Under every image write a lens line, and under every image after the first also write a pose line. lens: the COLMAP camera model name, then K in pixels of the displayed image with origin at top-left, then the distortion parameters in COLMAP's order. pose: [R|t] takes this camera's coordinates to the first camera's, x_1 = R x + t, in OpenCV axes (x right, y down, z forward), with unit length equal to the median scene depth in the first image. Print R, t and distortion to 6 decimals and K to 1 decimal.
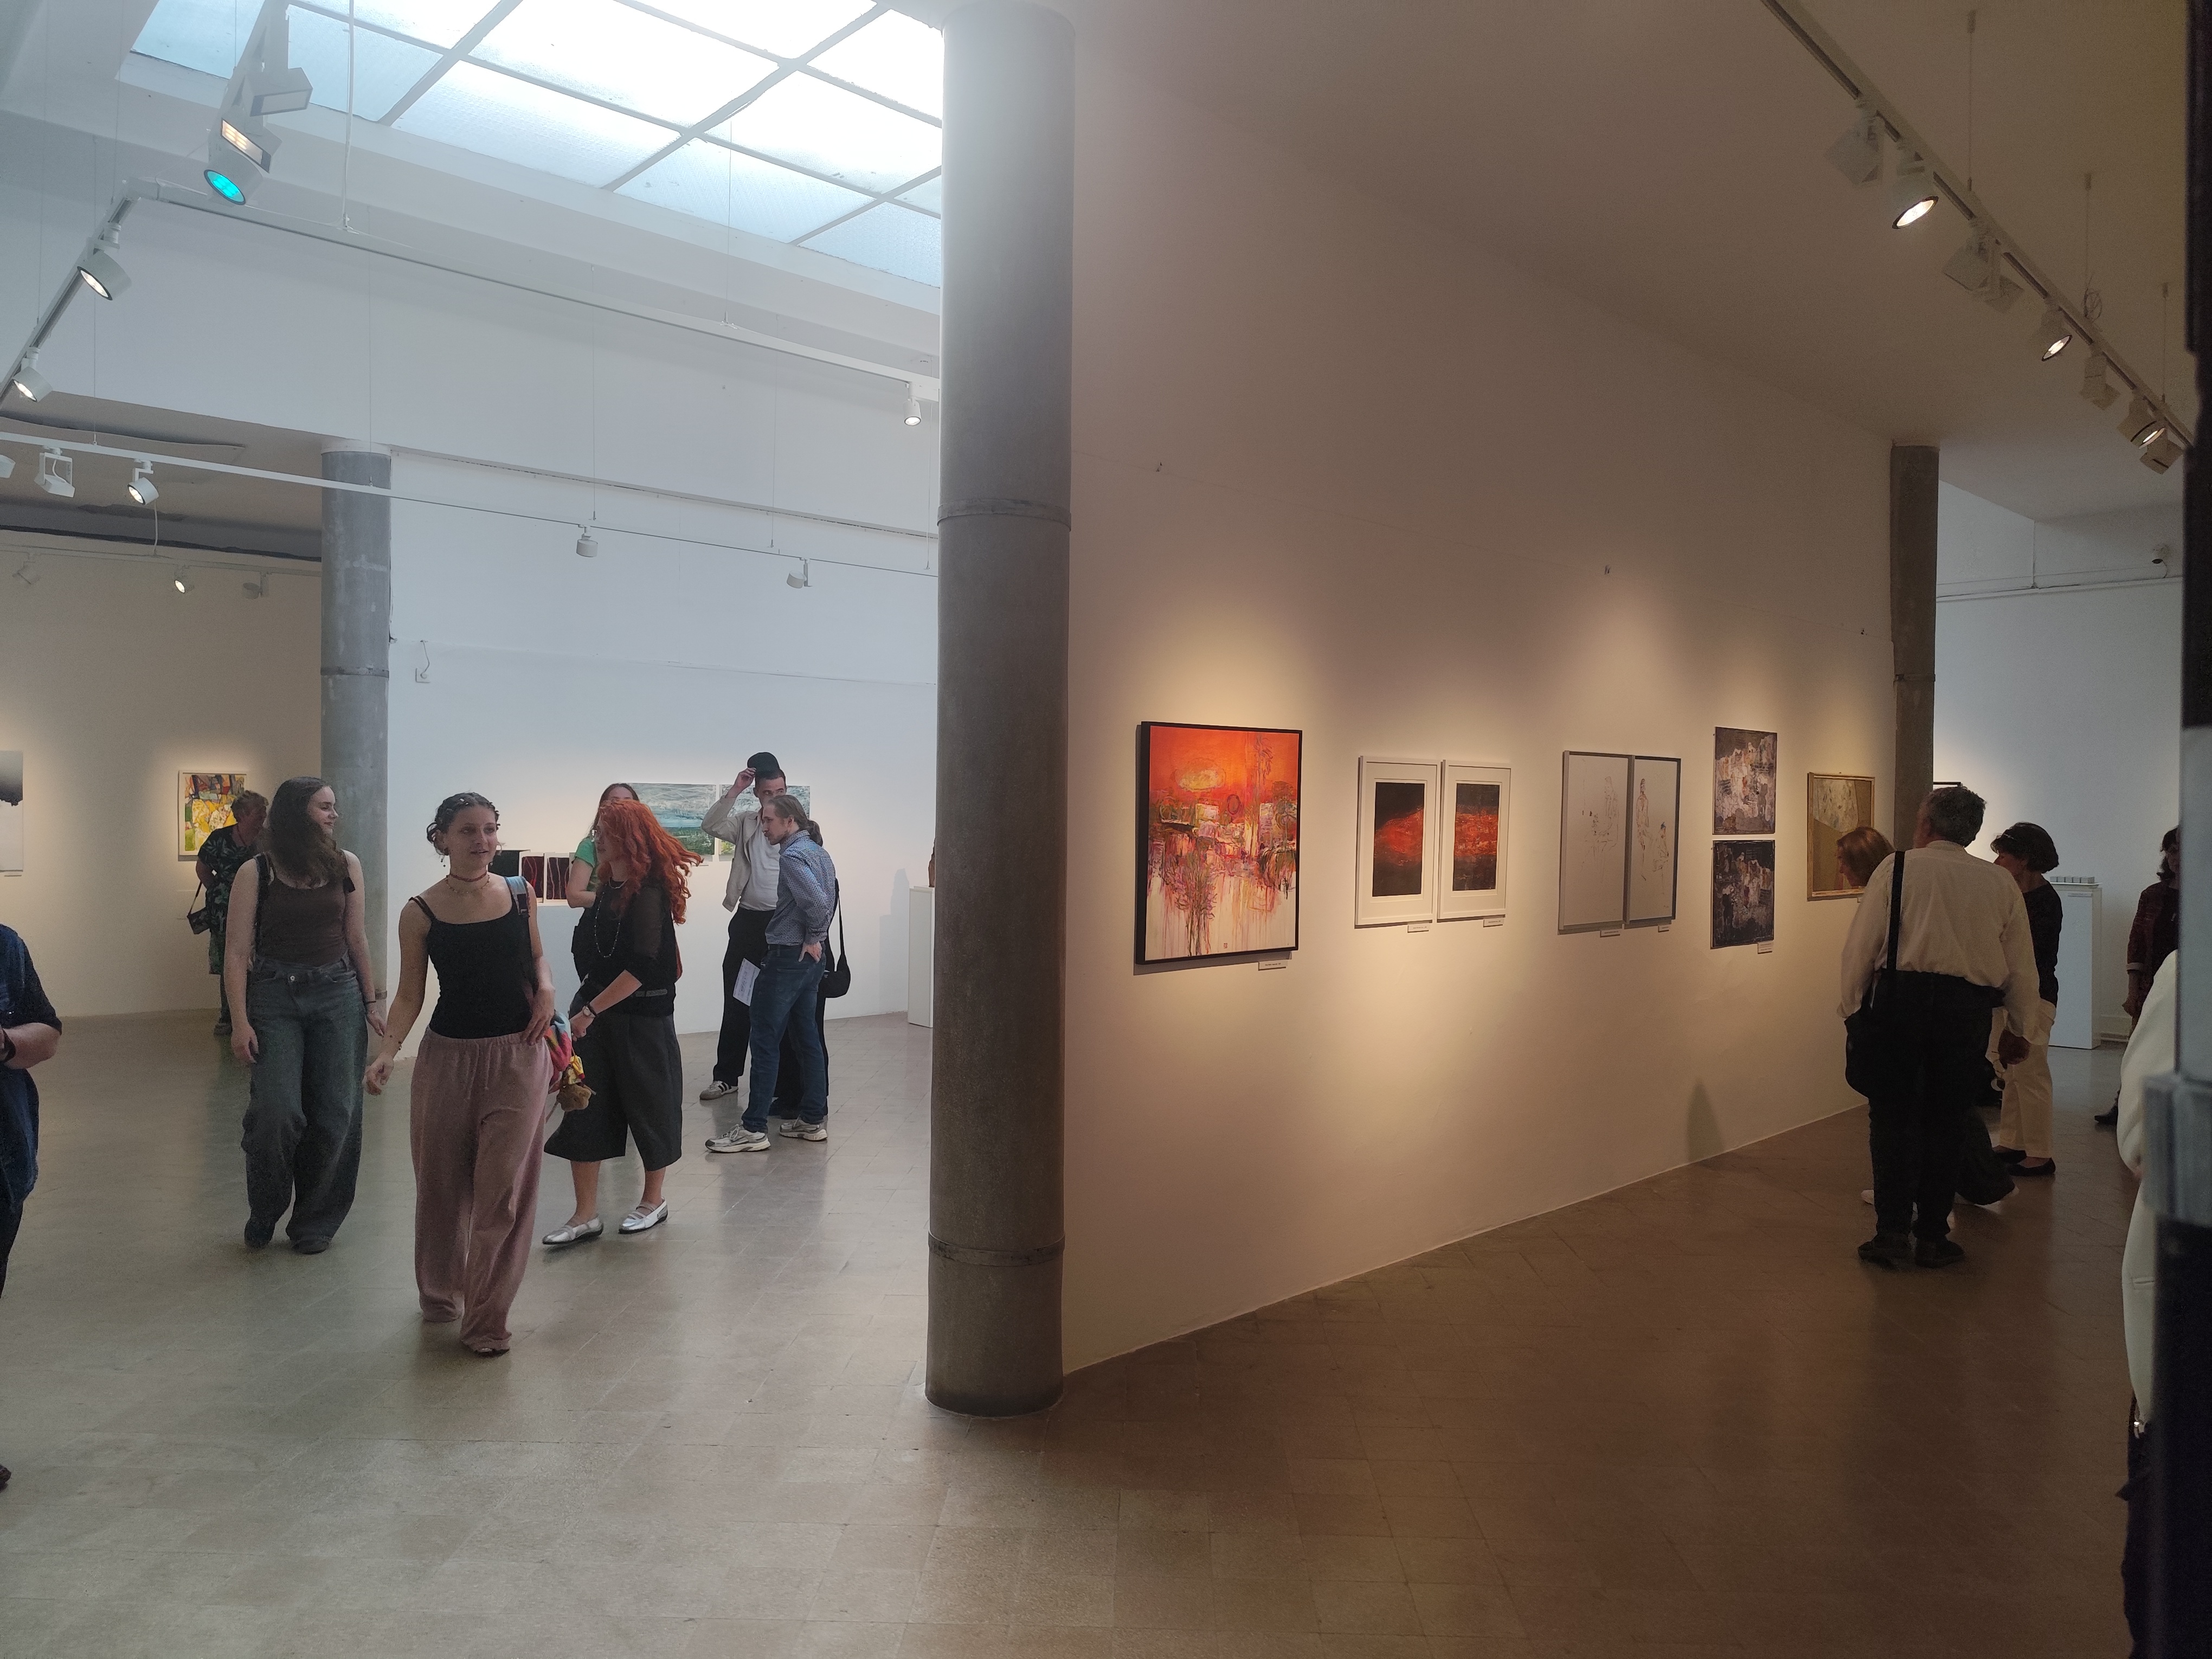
lens RADIAL K [[1436.3, 0, 1103.9], [0, 1436.3, 793.2], [0, 0, 1]] dist [0.024167, -0.034806]
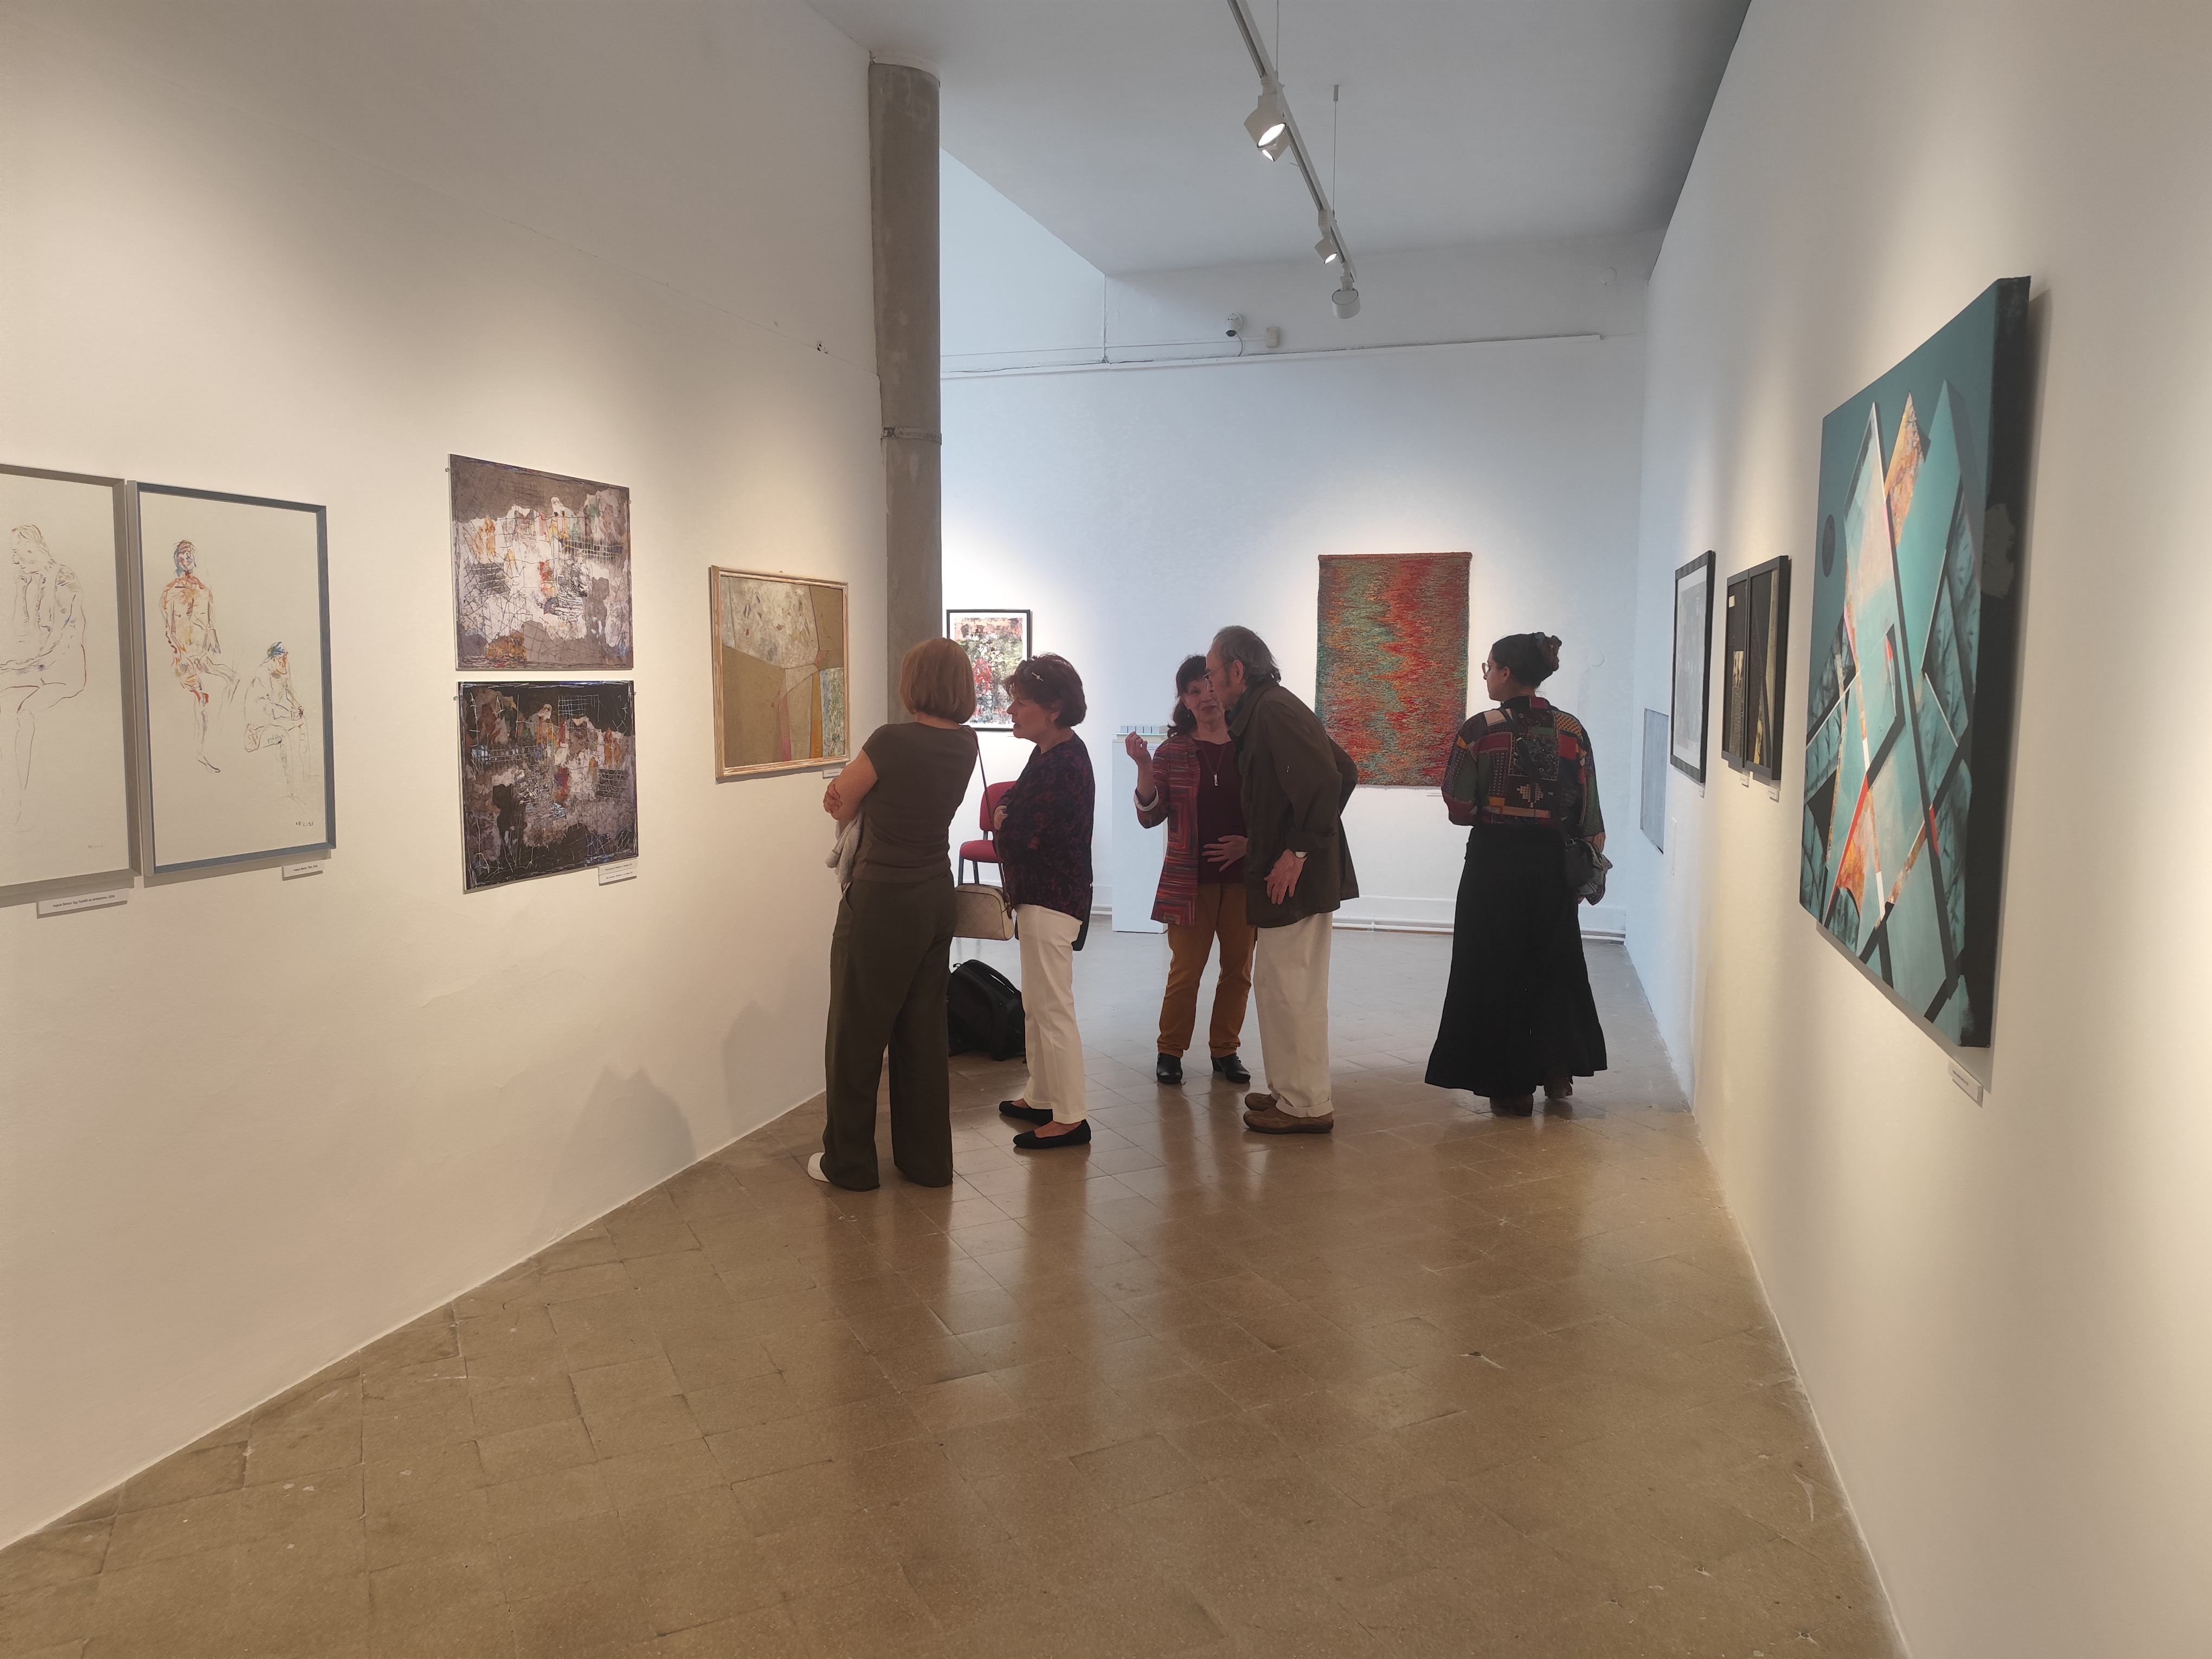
lens RADIAL K [[1436.3, 0, 1103.9], [0, 1436.3, 793.2], [0, 0, 1]] dist [0.024167, -0.034806]
pose [[0.870957, -0.054209, 0.488360, 0.354917], [0.006140, 0.995019, 0.099499, 0.021648], [-0.491321, -0.083660, 0.866951, 0.425724]]
